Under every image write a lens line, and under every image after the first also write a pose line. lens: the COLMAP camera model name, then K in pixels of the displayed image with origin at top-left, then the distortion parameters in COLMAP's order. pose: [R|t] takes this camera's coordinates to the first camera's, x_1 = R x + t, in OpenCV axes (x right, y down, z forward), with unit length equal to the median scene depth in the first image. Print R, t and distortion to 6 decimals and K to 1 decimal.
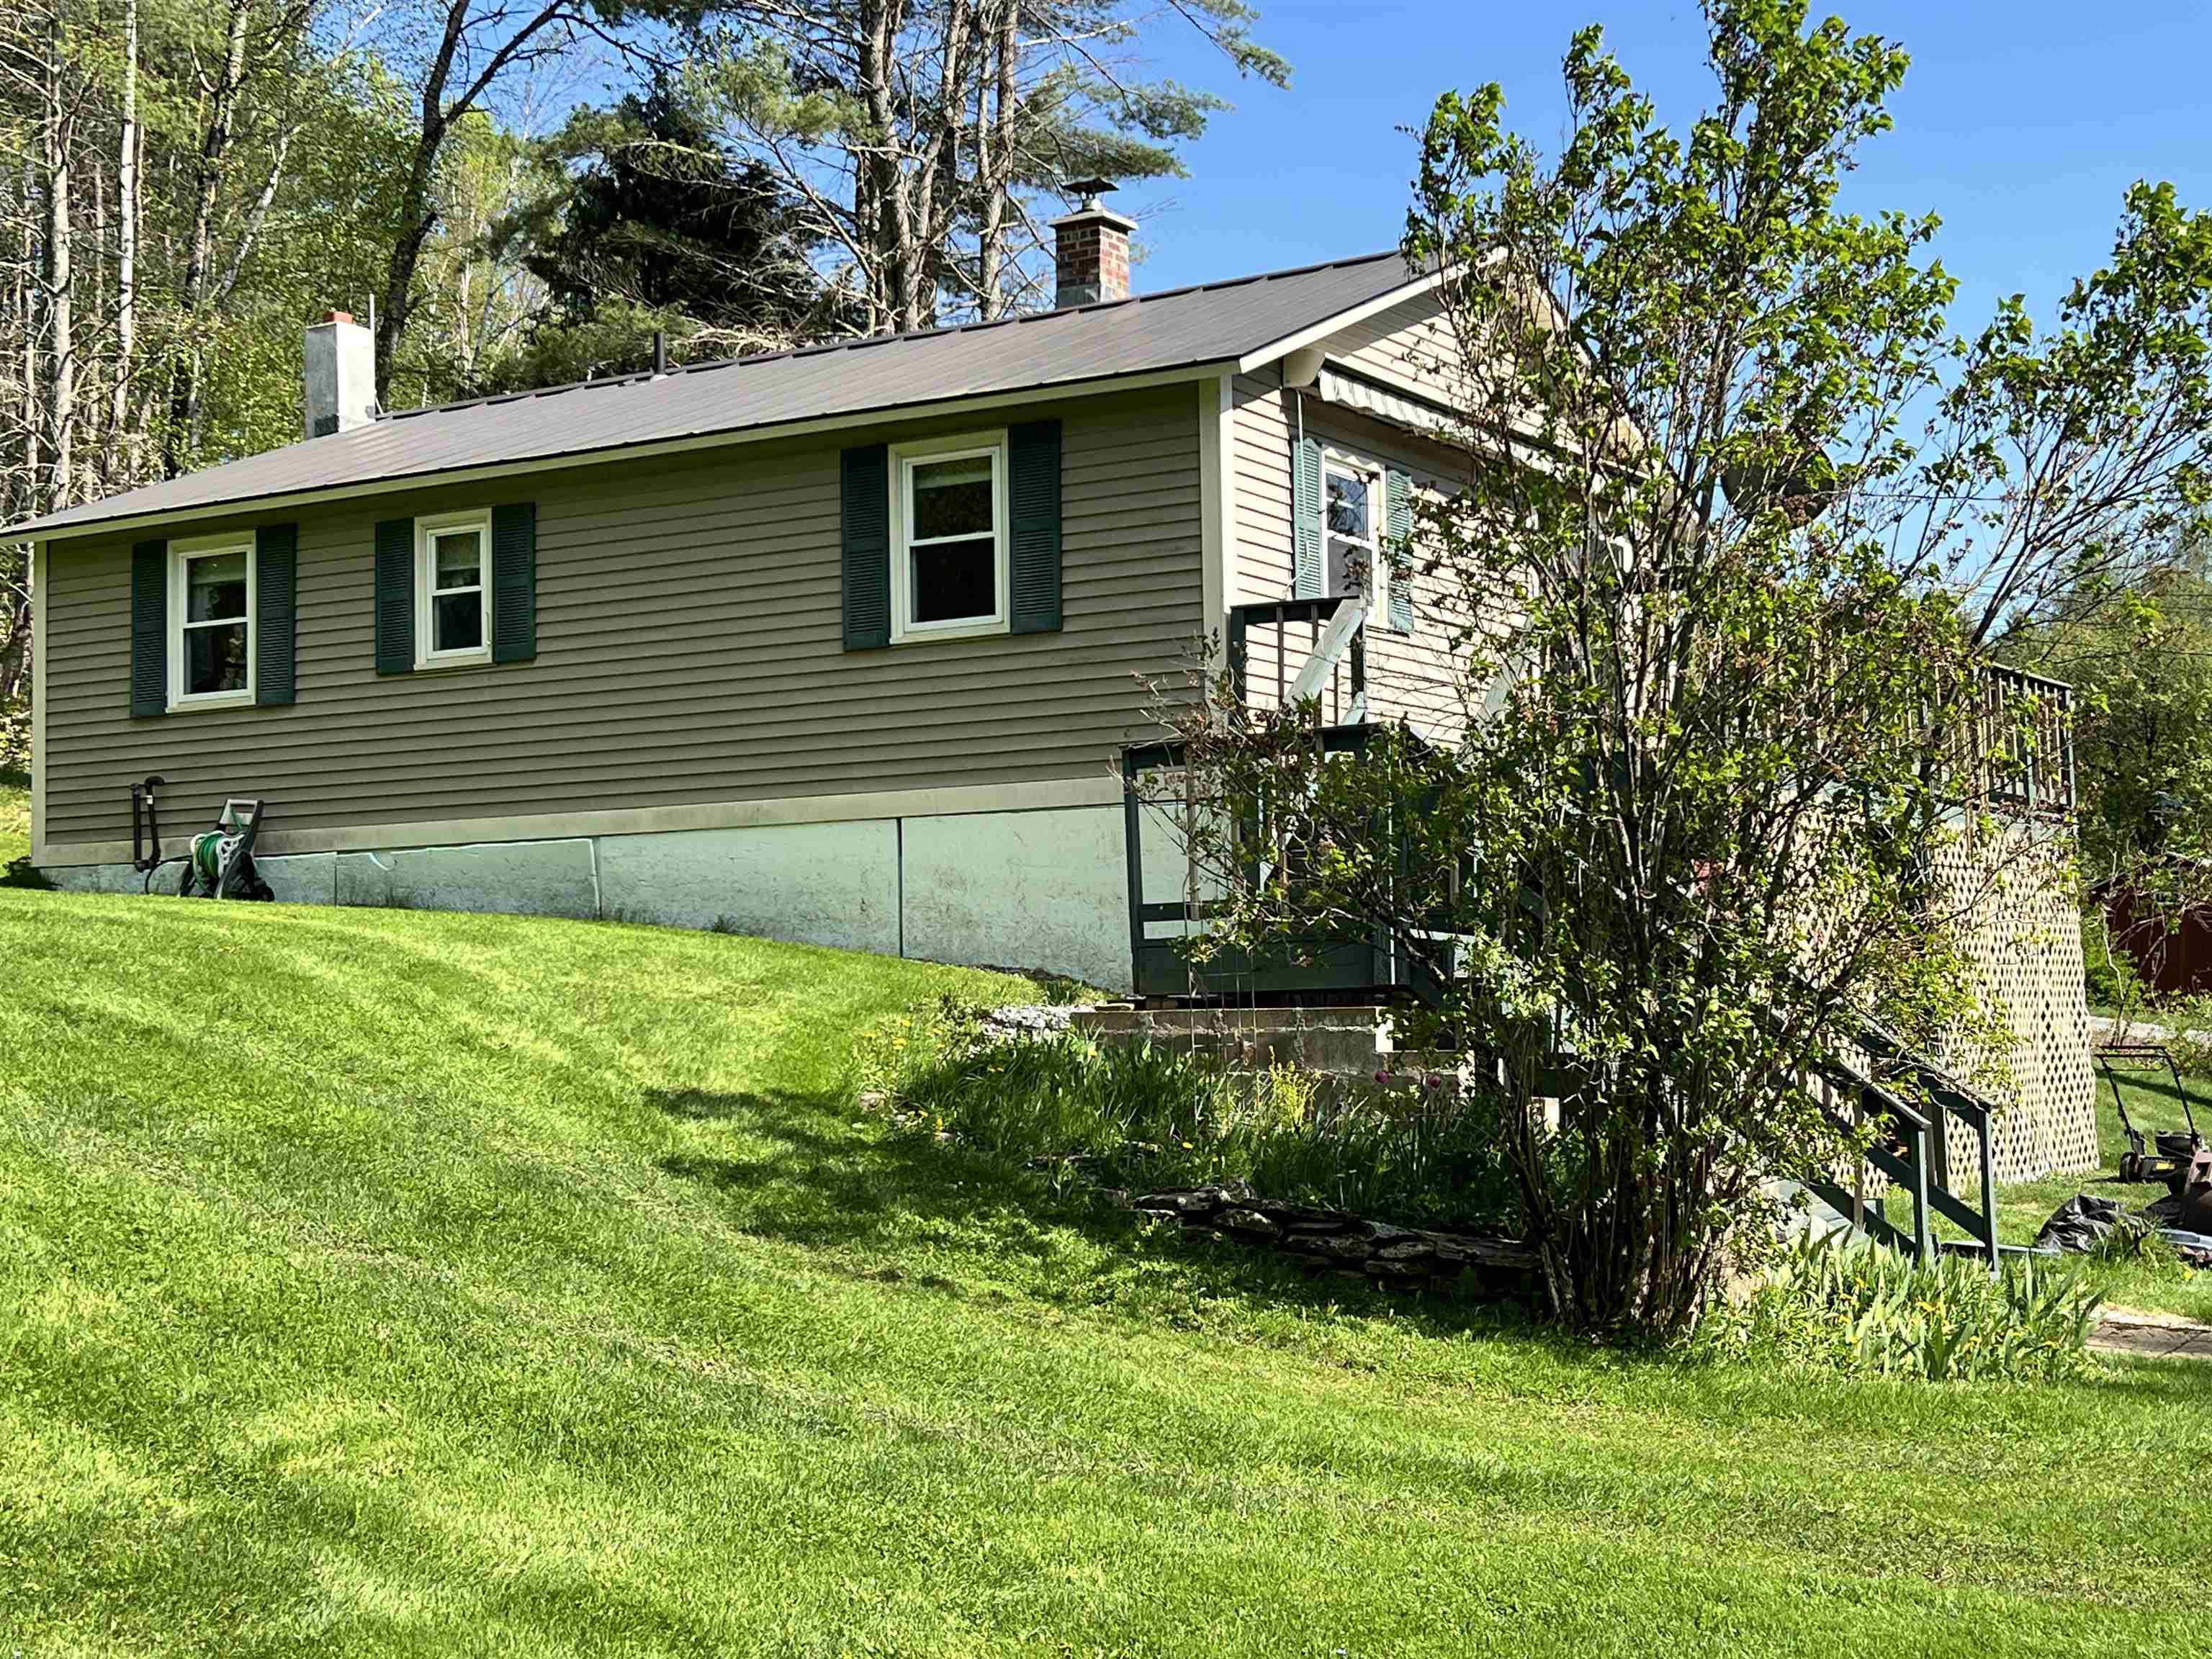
lens RADIAL K [[2981.1, 0, 1106.0], [0, 2981.1, 829.5], [0, 0, 1]] dist [0.007059, 0.008042]
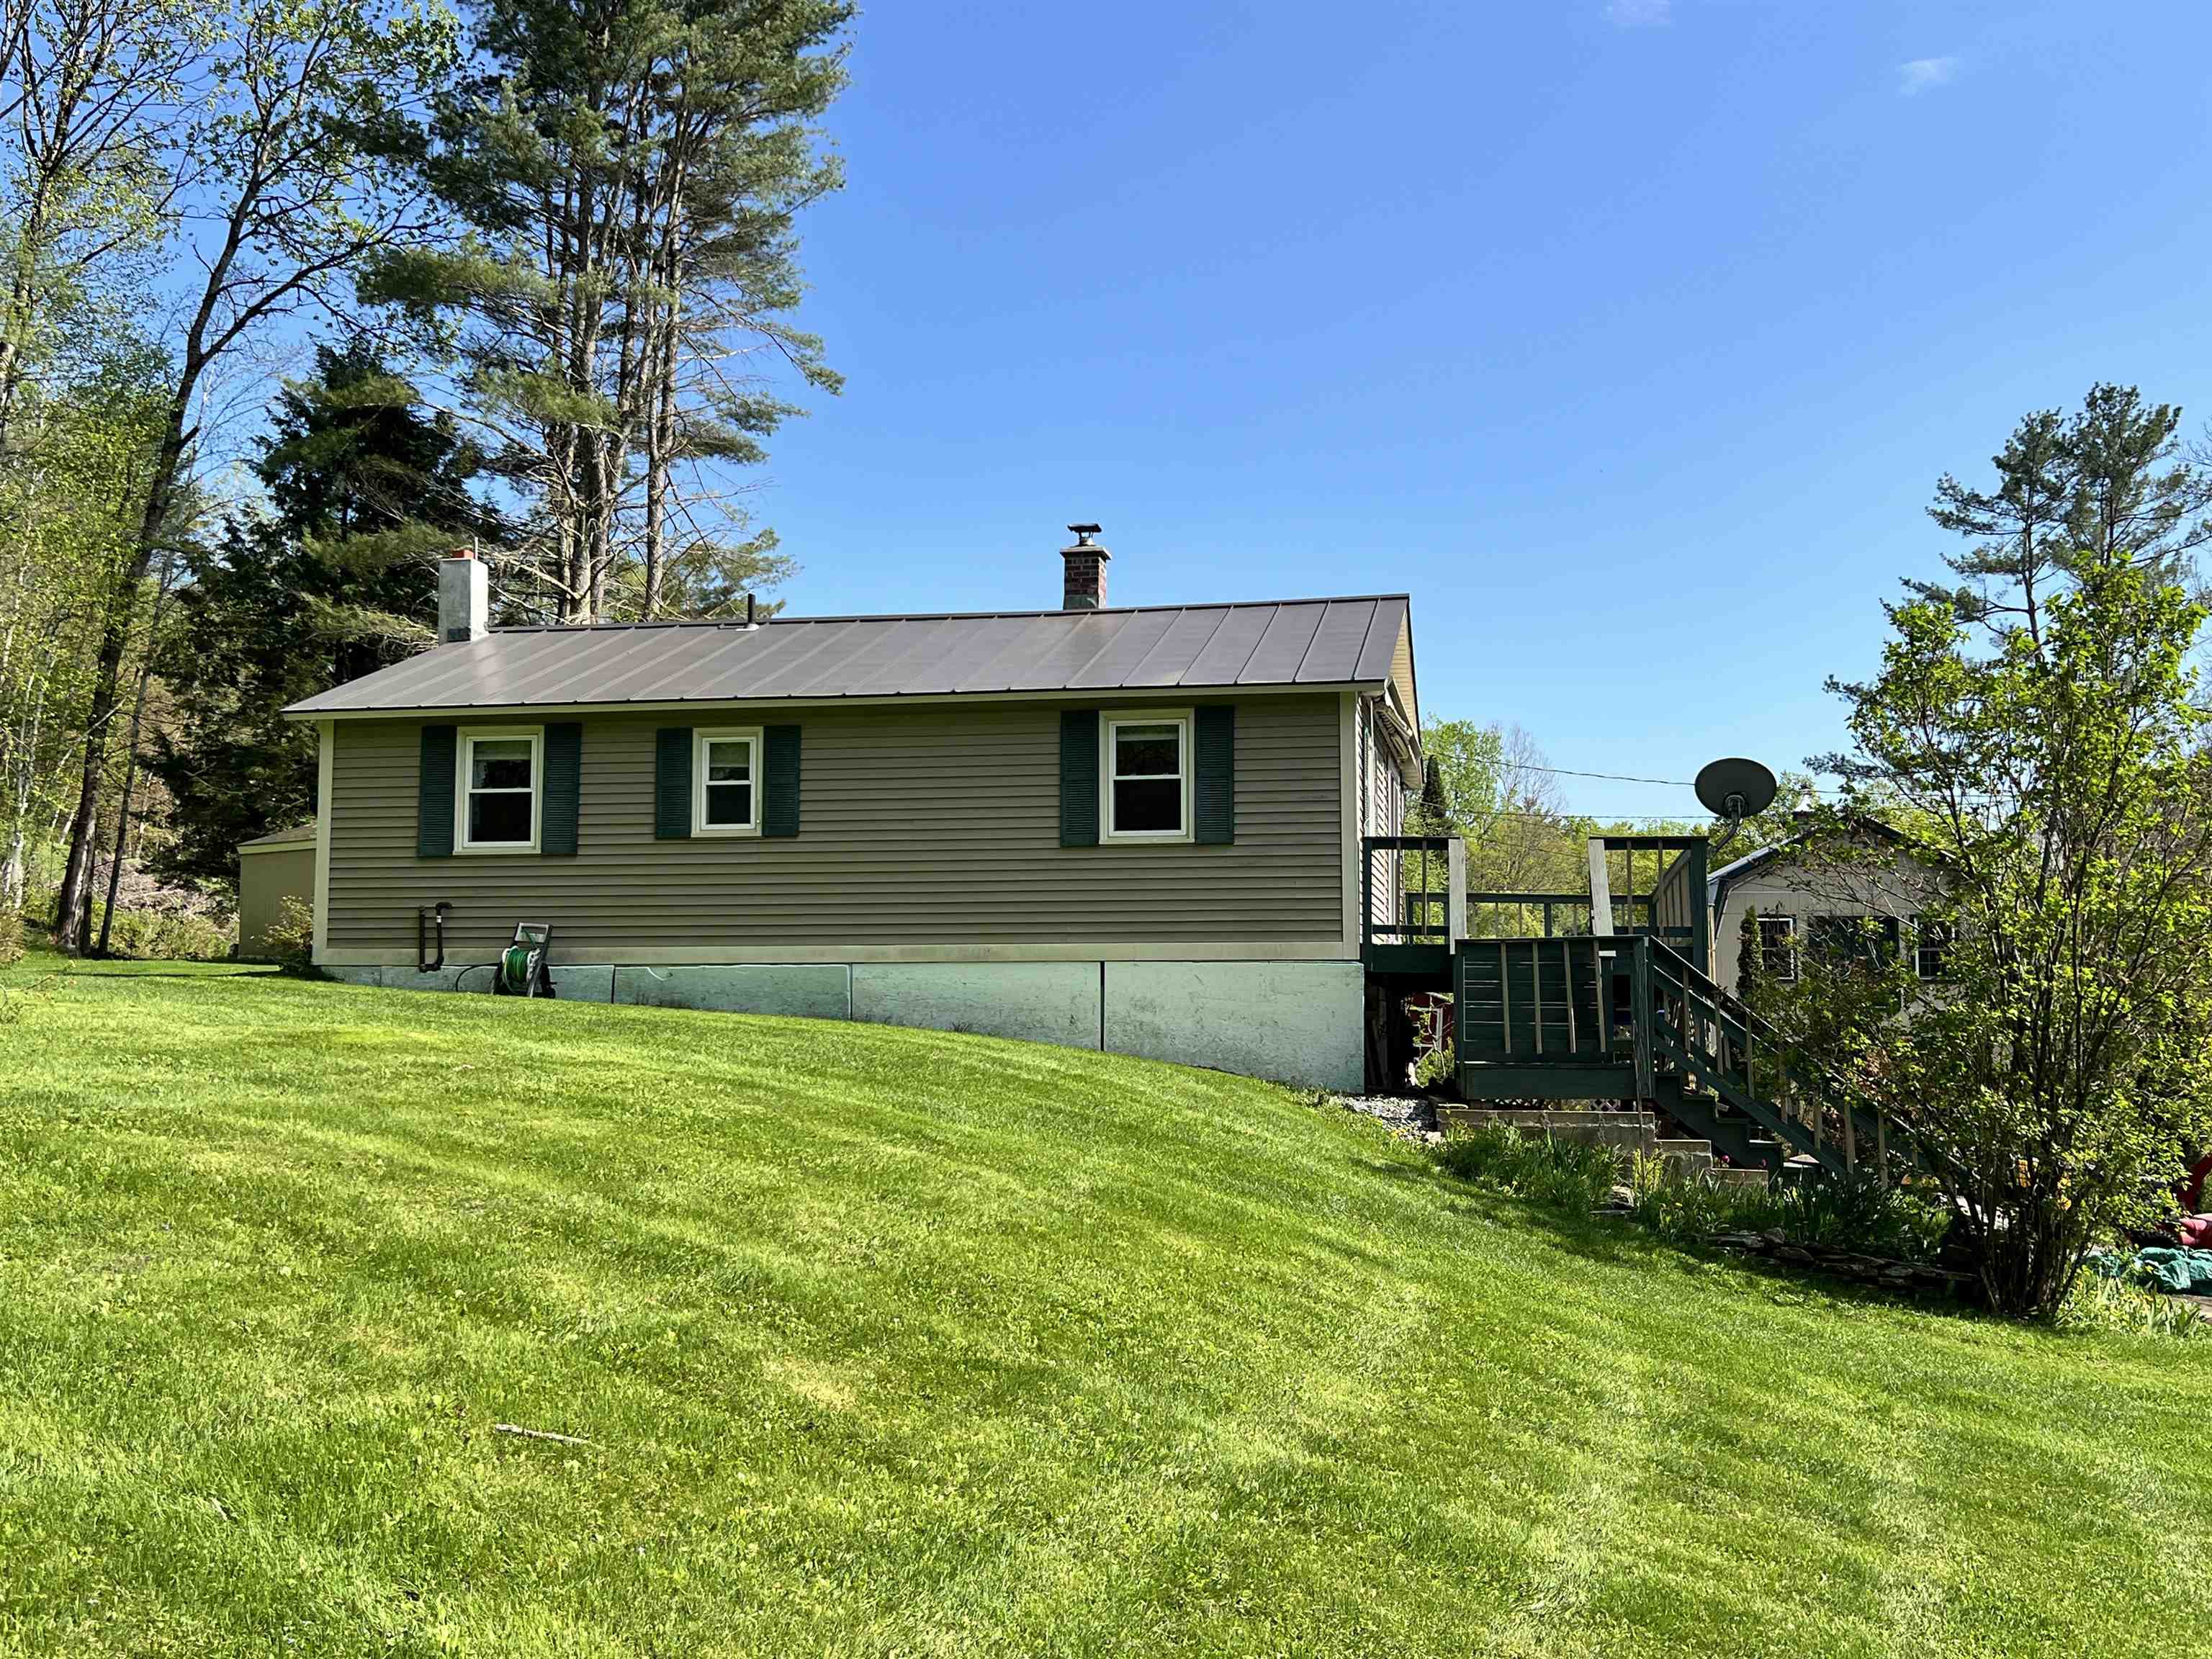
lens RADIAL K [[2217.6, 0, 1106.0], [0, 2217.6, 829.5], [0, 0, 1]] dist [-0.001347, -0.005793]
pose [[0.934813, 0.050057, 0.351596, -0.410550], [-0.036905, 0.998349, -0.044014, -0.018160], [-0.353219, 0.028170, 0.935117, -0.040024]]
